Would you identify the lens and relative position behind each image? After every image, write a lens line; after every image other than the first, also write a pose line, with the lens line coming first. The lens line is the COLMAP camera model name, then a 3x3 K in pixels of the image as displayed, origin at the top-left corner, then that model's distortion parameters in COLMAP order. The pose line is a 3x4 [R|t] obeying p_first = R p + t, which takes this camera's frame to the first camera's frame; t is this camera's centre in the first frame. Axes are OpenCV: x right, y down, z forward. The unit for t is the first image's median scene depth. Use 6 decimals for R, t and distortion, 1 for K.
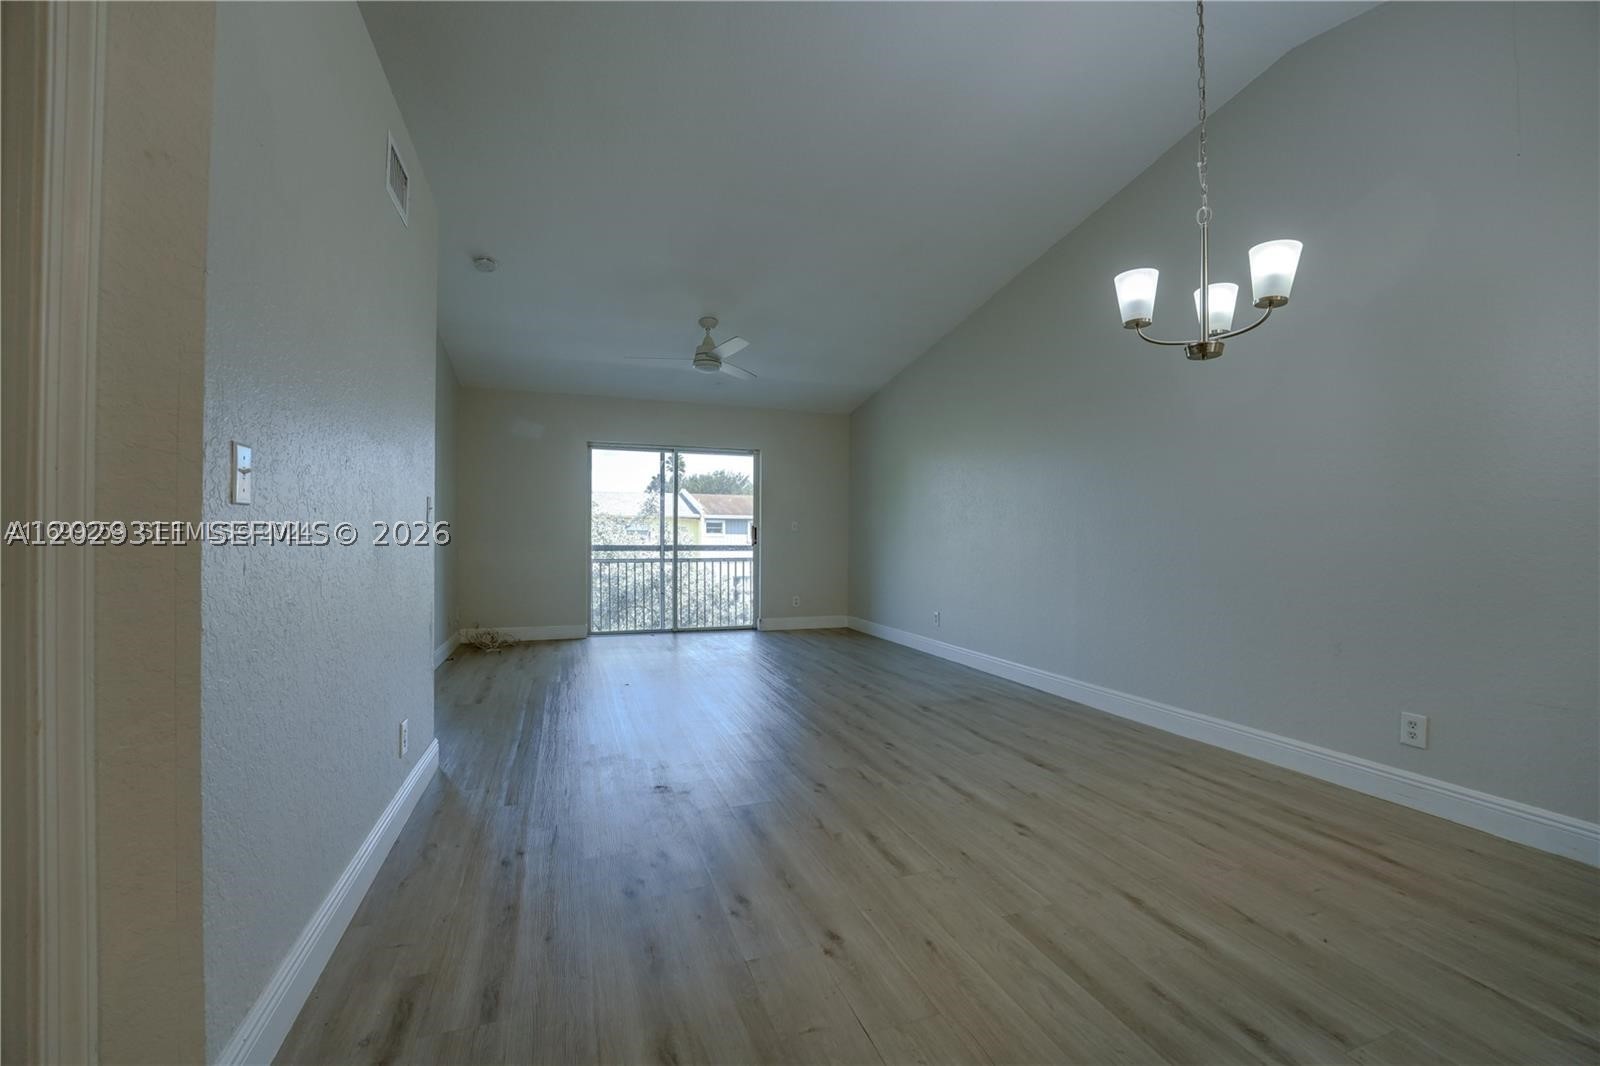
lens RADIAL K [[642.6, 0, 801.6], [0, 642.6, 536.3], [0, 0, 1]] dist [-0.024585, 0.002710]
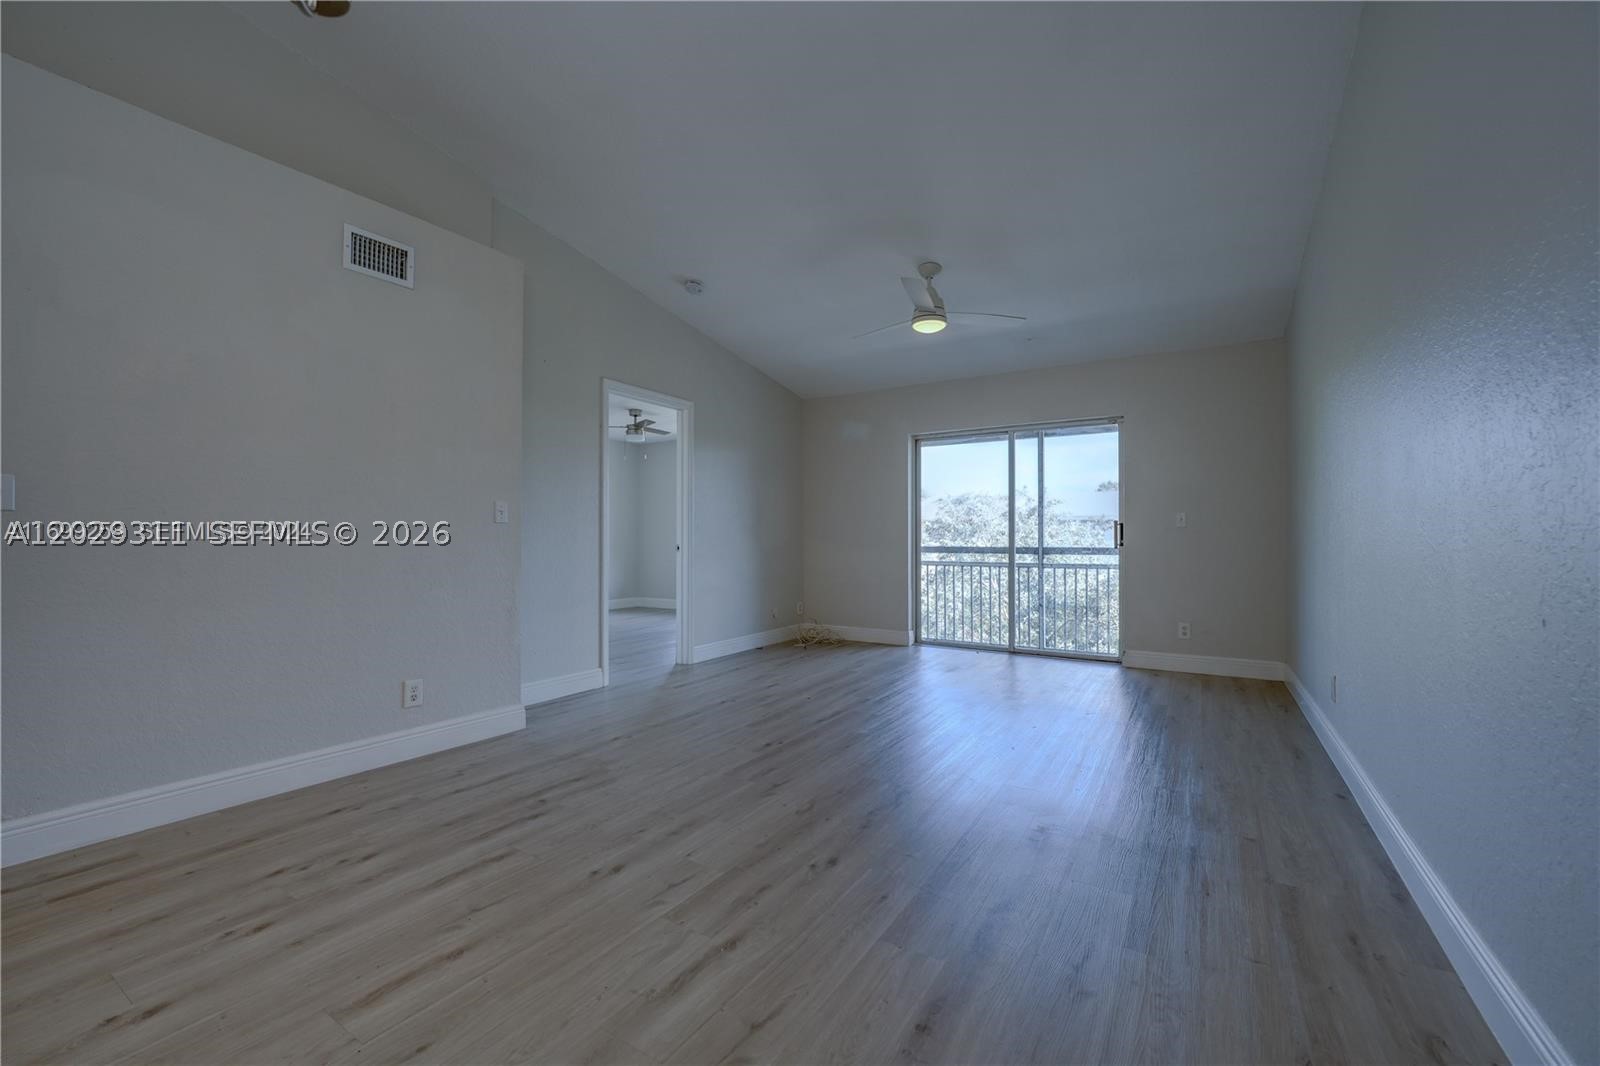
lens RADIAL K [[642.6, 0, 794.2], [0, 642.6, 528.7], [0, 0, 1]] dist [-0.024585, 0.002710]
pose [[0.612858, -0.019395, -0.789955, 0.285154], [0.005174, 0.999776, -0.020533, 0.006007], [0.790176, 0.008497, 0.612821, 0.274070]]
